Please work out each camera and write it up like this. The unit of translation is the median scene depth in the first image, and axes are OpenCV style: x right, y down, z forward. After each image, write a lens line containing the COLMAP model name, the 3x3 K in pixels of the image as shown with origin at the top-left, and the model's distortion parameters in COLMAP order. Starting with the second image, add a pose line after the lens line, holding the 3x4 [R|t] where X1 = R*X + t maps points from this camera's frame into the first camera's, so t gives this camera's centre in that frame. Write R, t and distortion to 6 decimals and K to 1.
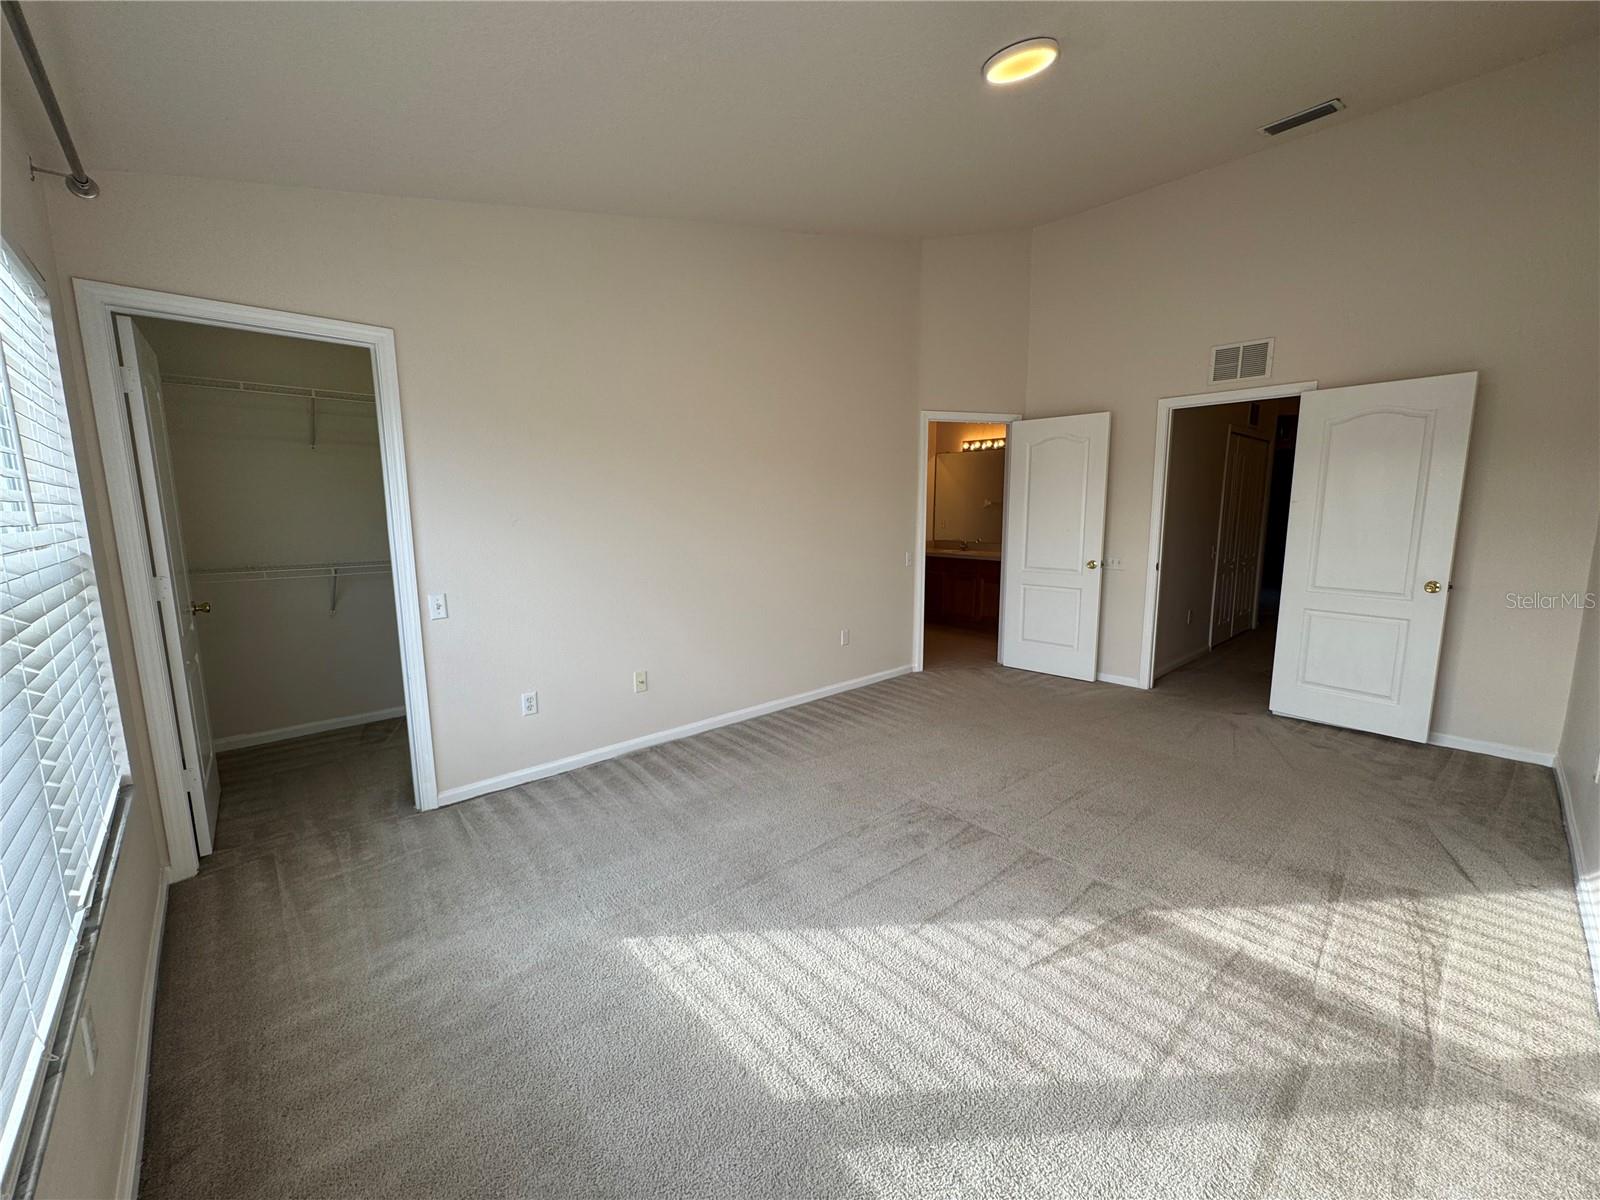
lens RADIAL K [[640.3, 0, 802.6], [0, 640.3, 600.0], [0, 0, 1]] dist [-0.001060, -0.000552]
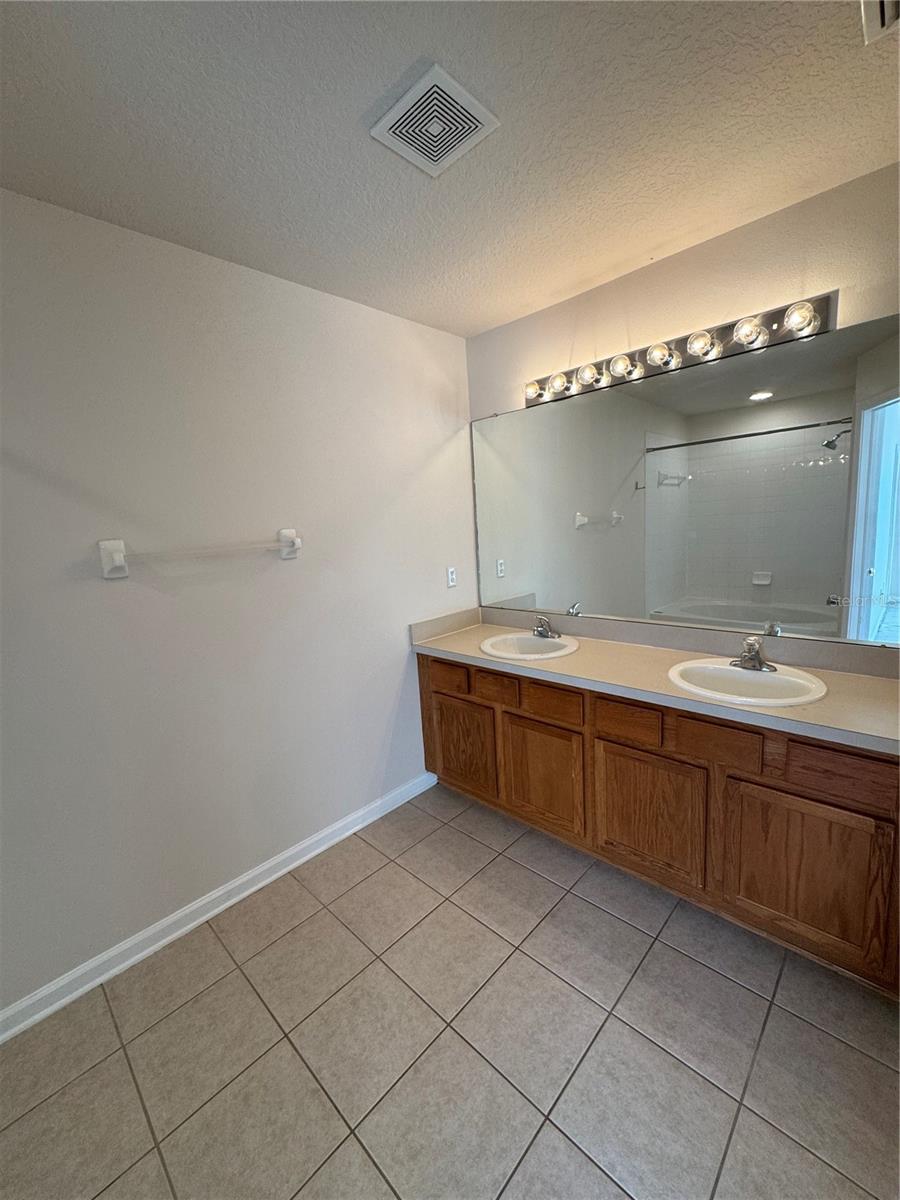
lens RADIAL K [[480.2, 0, 448.8], [0, 480.2, 600.0], [0, 0, 1]] dist [-0.001060, -0.000552]
pose [[0.996571, -0.070576, 0.043189, 0.177094], [0.069873, 0.997401, 0.017593, -0.112760], [-0.044319, -0.014514, 0.998912, 0.684461]]
